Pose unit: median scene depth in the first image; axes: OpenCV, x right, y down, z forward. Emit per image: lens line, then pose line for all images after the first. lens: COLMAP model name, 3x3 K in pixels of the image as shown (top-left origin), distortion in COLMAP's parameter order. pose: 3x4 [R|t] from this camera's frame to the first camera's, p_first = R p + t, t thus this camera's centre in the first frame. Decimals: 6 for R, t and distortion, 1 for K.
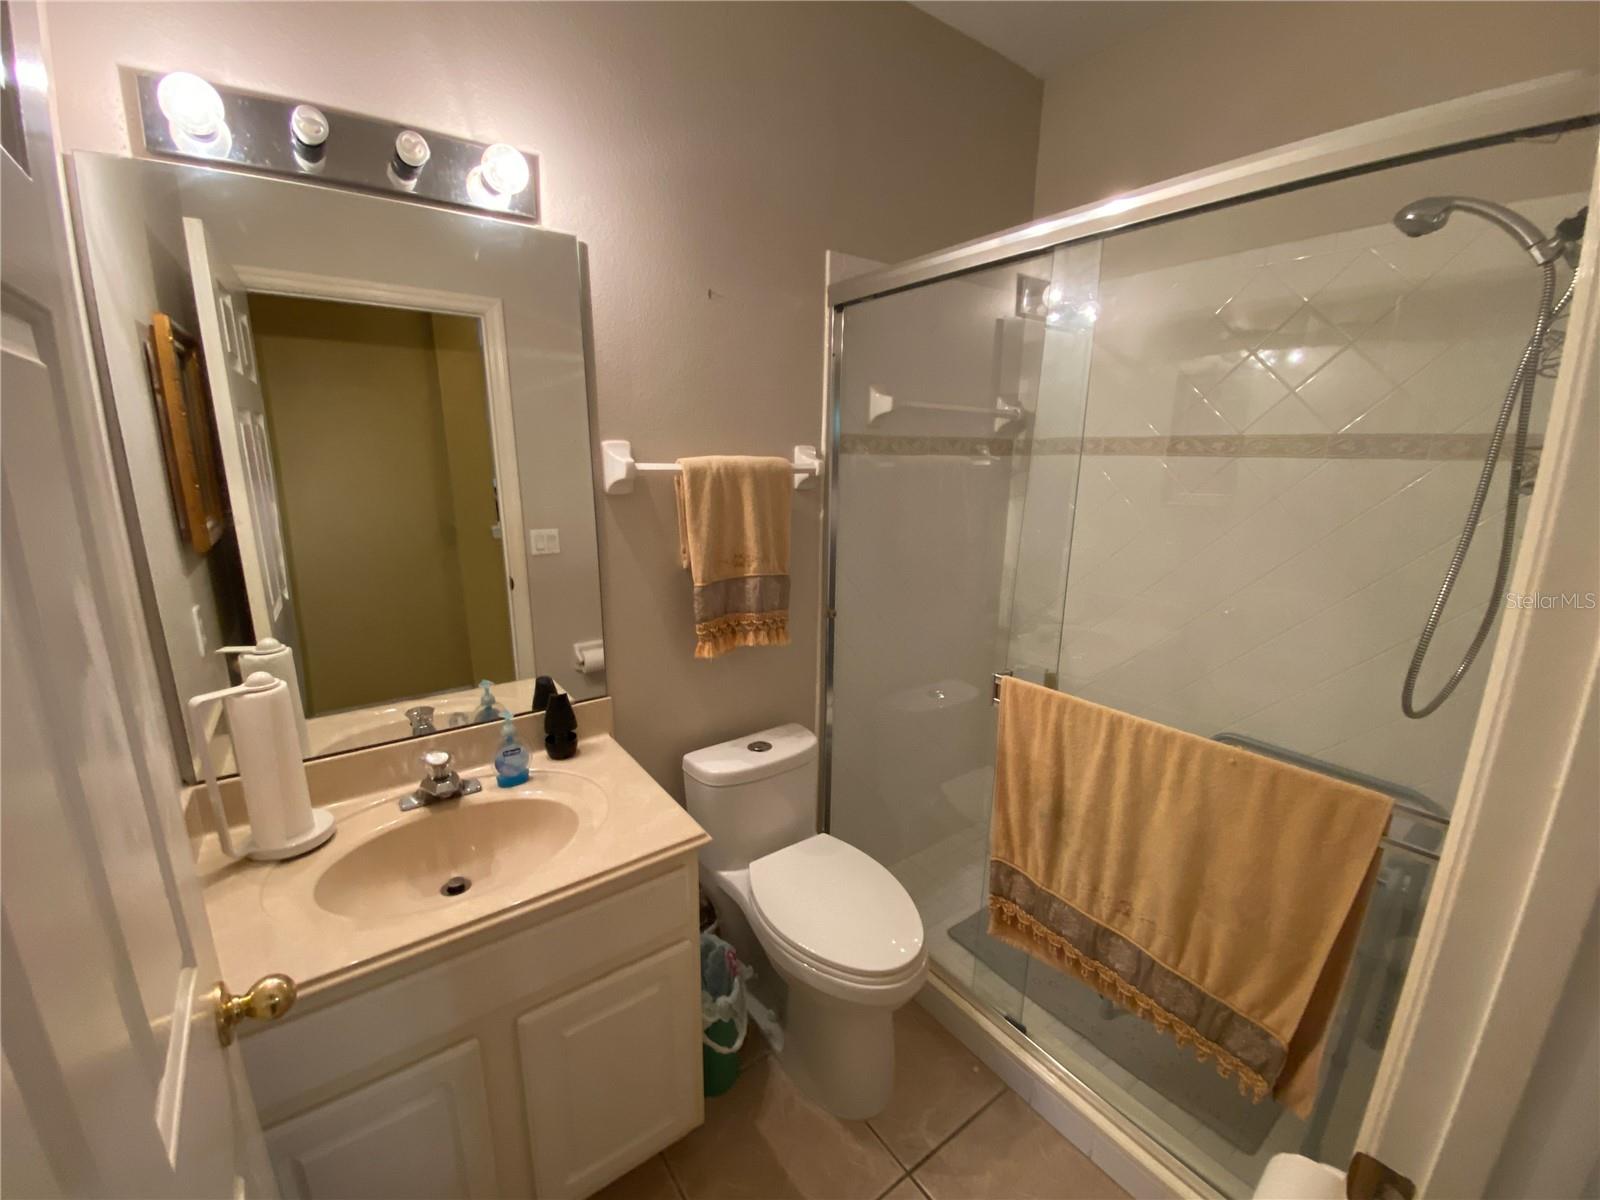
lens RADIAL K [[654.7, 0, 793.1], [0, 654.7, 593.0], [0, 0, 1]] dist [0.066351, -0.048450]
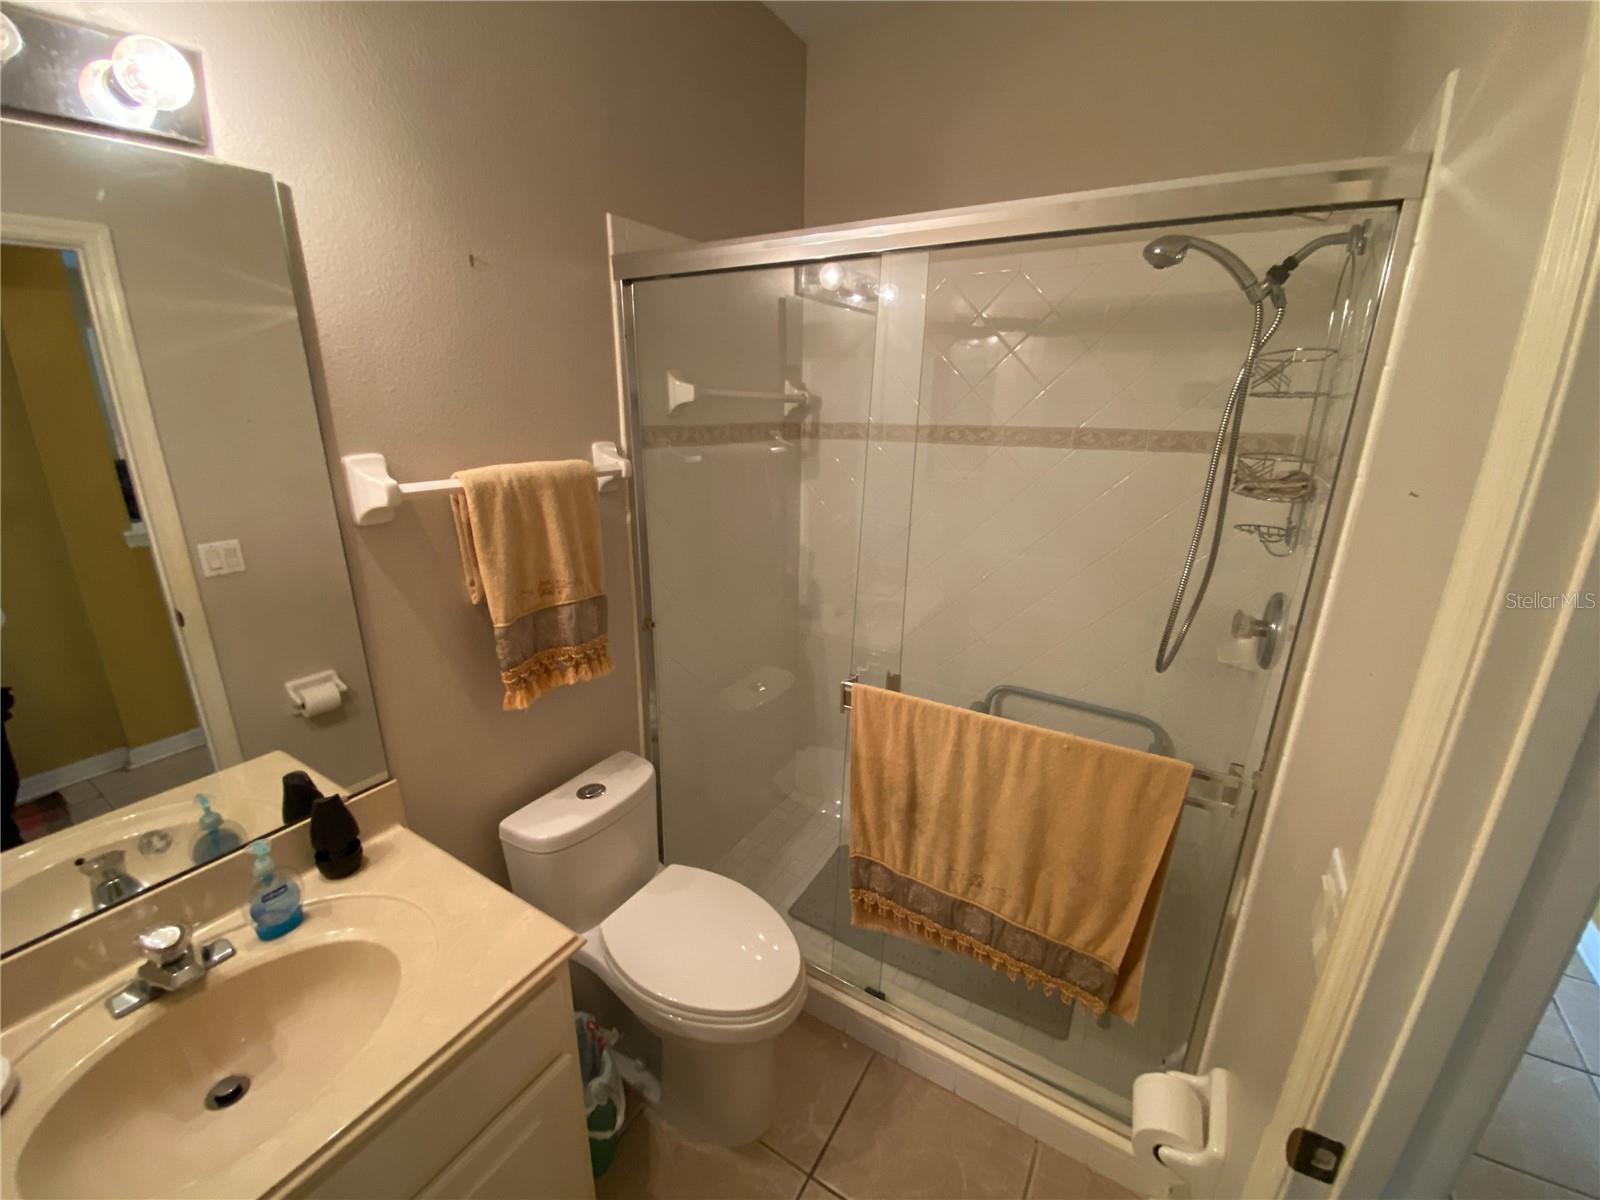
lens RADIAL K [[656.2, 0, 804.4], [0, 656.2, 590.3], [0, 0, 1]] dist [0.014526, -0.000458]
pose [[0.919008, -0.106568, 0.379563, -0.103047], [0.078335, 0.992936, 0.089117, -0.099641], [-0.386379, -0.052166, 0.920864, 0.096764]]
